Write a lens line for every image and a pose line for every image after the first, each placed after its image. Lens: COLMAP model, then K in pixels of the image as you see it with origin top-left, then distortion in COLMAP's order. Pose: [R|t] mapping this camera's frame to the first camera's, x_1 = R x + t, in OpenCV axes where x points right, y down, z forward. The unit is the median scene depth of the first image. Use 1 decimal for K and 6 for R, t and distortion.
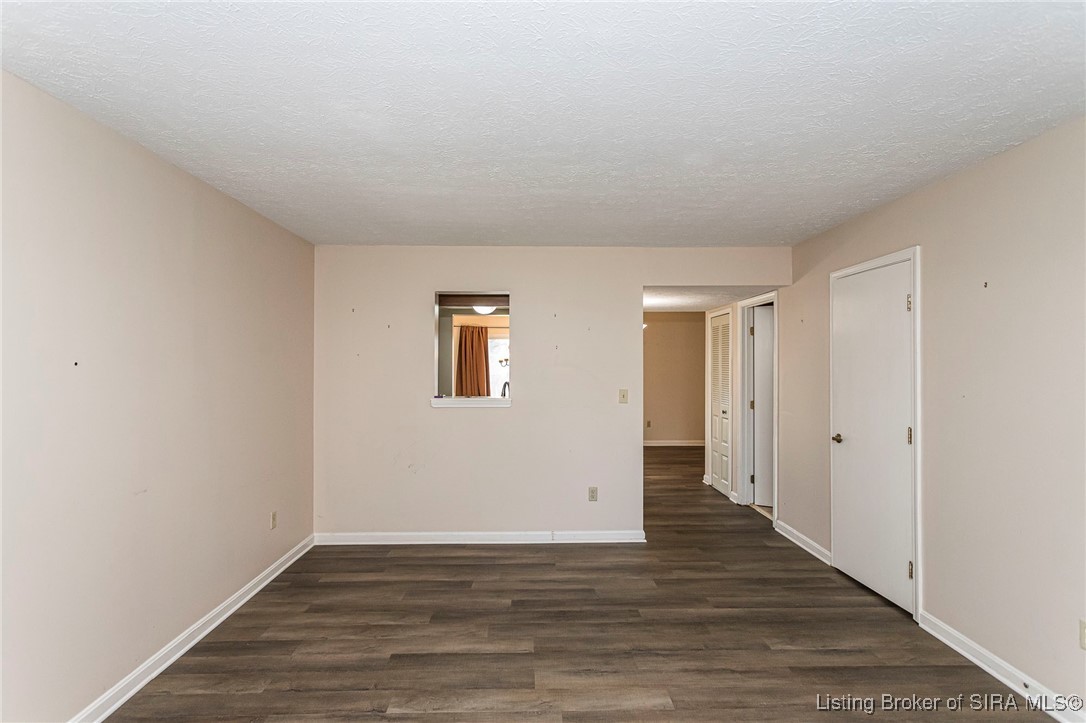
lens RADIAL K [[536.7, 0, 542.6], [0, 536.7, 337.9], [0, 0, 1]] dist [0.003563, 0.000996]
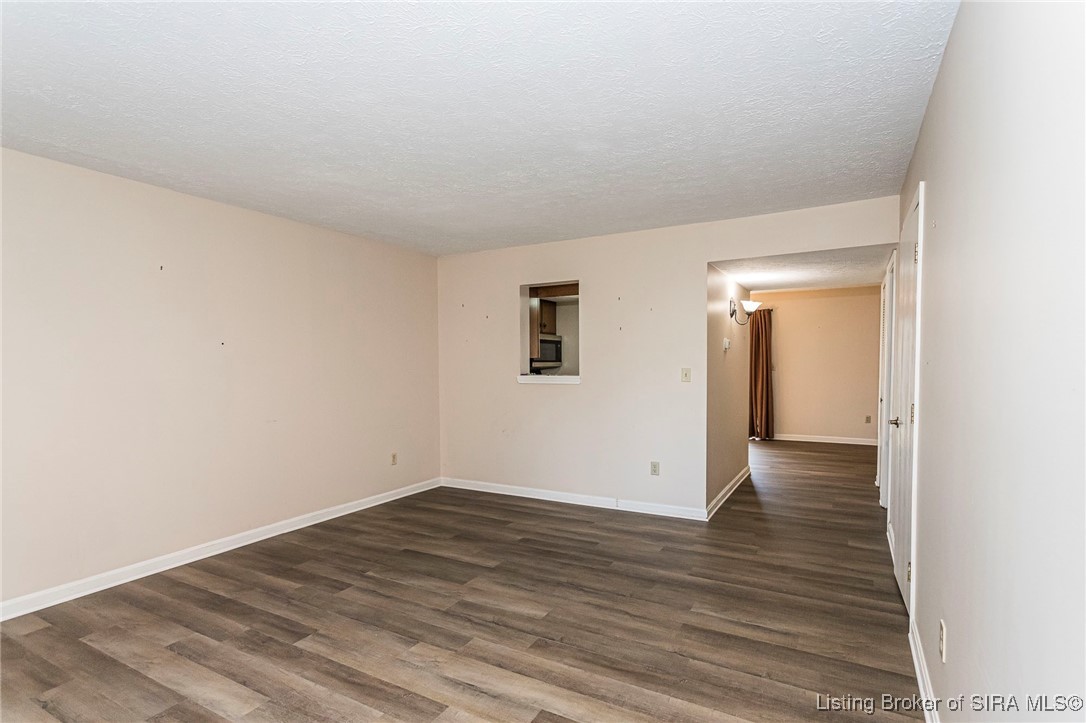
lens RADIAL K [[542.6, 0, 531.3], [0, 542.6, 356.1], [0, 0, 1]] dist [0.001447, 0.000500]
pose [[0.856111, -0.015440, -0.516561, 0.599936], [0.037314, 0.998791, 0.031988, 0.042858], [0.515443, -0.046660, 0.855653, -0.015984]]
